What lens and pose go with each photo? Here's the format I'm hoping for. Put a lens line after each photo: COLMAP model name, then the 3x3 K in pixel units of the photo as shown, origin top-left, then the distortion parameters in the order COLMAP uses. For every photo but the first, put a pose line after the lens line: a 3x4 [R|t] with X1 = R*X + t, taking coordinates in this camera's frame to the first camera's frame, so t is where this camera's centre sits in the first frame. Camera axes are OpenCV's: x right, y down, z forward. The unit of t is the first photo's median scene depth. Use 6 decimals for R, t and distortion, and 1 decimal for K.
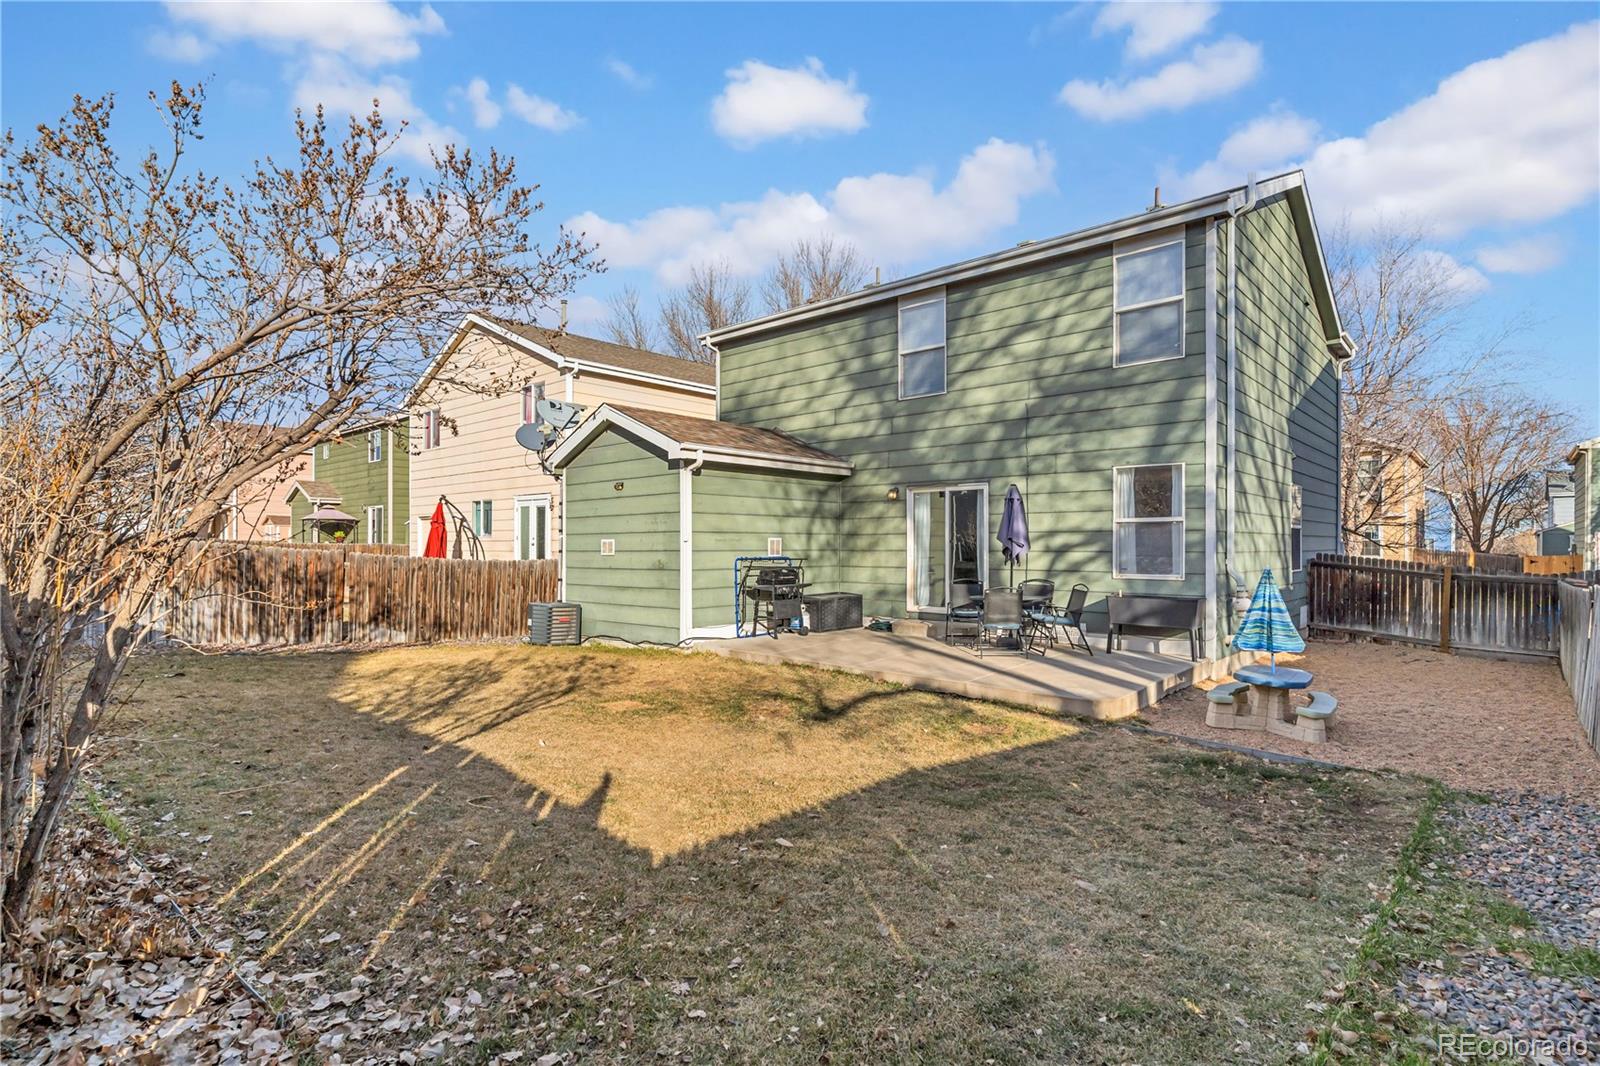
lens RADIAL K [[770.5, 0, 798.6], [0, 770.5, 544.3], [0, 0, 1]] dist [0.002036, -0.001388]
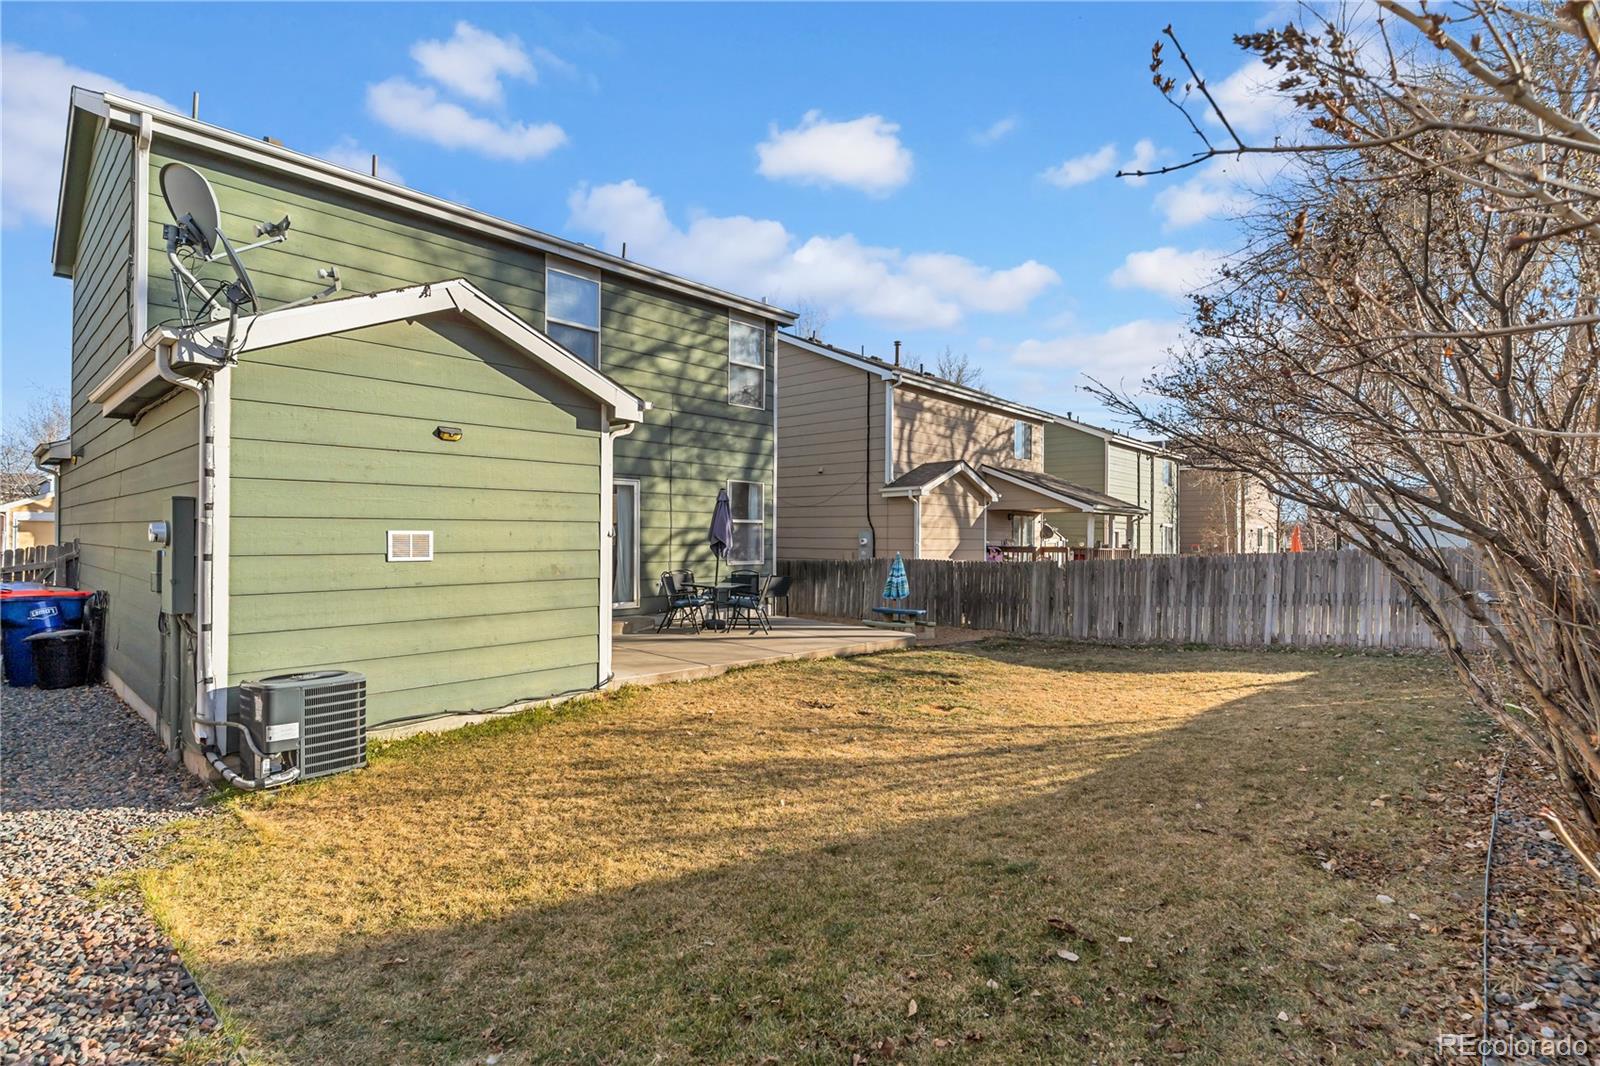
lens RADIAL K [[770.5, 0, 798.1], [0, 770.5, 534.1], [0, 0, 1]] dist [0.002036, -0.001388]
pose [[0.020861, 0.005710, 0.999766, -0.848604], [-0.005578, 0.999969, -0.005595, -0.003000], [-0.999767, -0.005460, 0.020892, 0.813258]]
